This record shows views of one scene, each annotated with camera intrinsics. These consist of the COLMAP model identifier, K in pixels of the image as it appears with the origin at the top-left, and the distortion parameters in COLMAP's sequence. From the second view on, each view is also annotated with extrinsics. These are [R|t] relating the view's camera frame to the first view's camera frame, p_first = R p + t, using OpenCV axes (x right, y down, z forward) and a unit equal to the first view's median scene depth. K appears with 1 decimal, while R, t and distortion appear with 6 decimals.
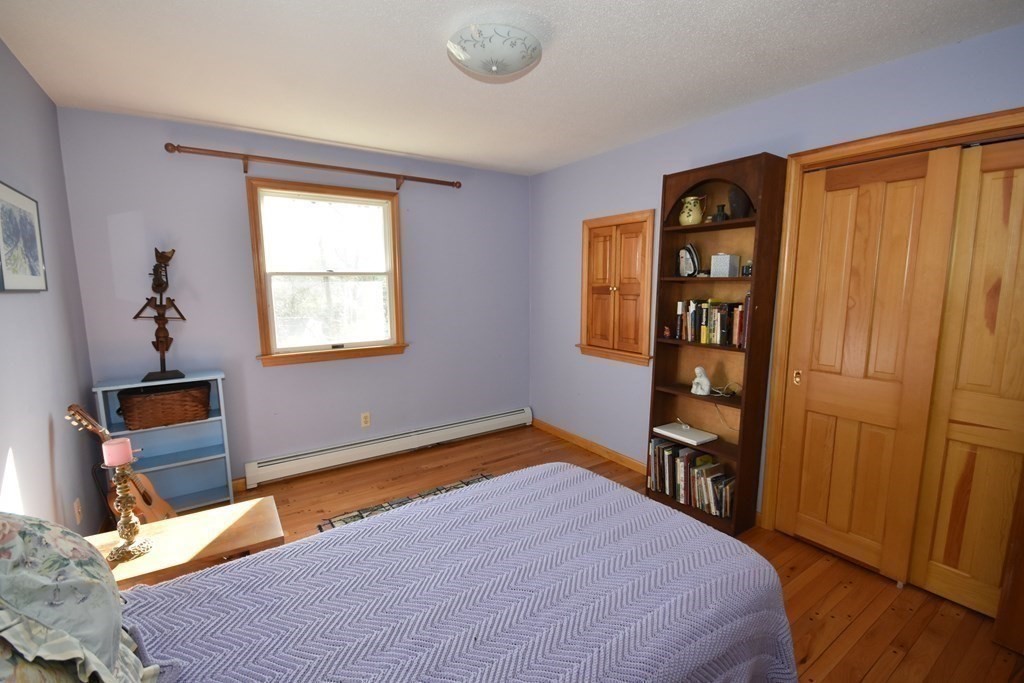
lens RADIAL K [[462.5, 0, 508.8], [0, 462.5, 346.4], [0, 0, 1]] dist [0.018733, -0.013128]
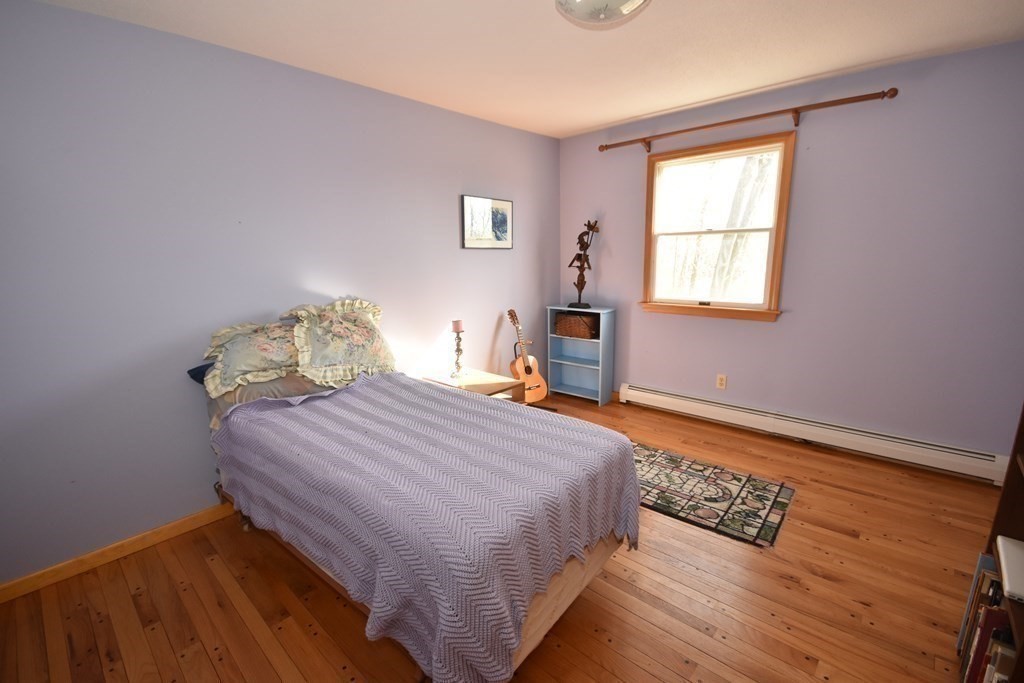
lens RADIAL K [[462.5, 0, 508.8], [0, 462.5, 346.4], [0, 0, 1]] dist [0.018733, -0.013128]
pose [[0.217913, 0.192716, -0.956752, 0.590979], [-0.122252, 0.977979, 0.169147, -0.030156], [0.968281, 0.080105, 0.236675, 0.366414]]
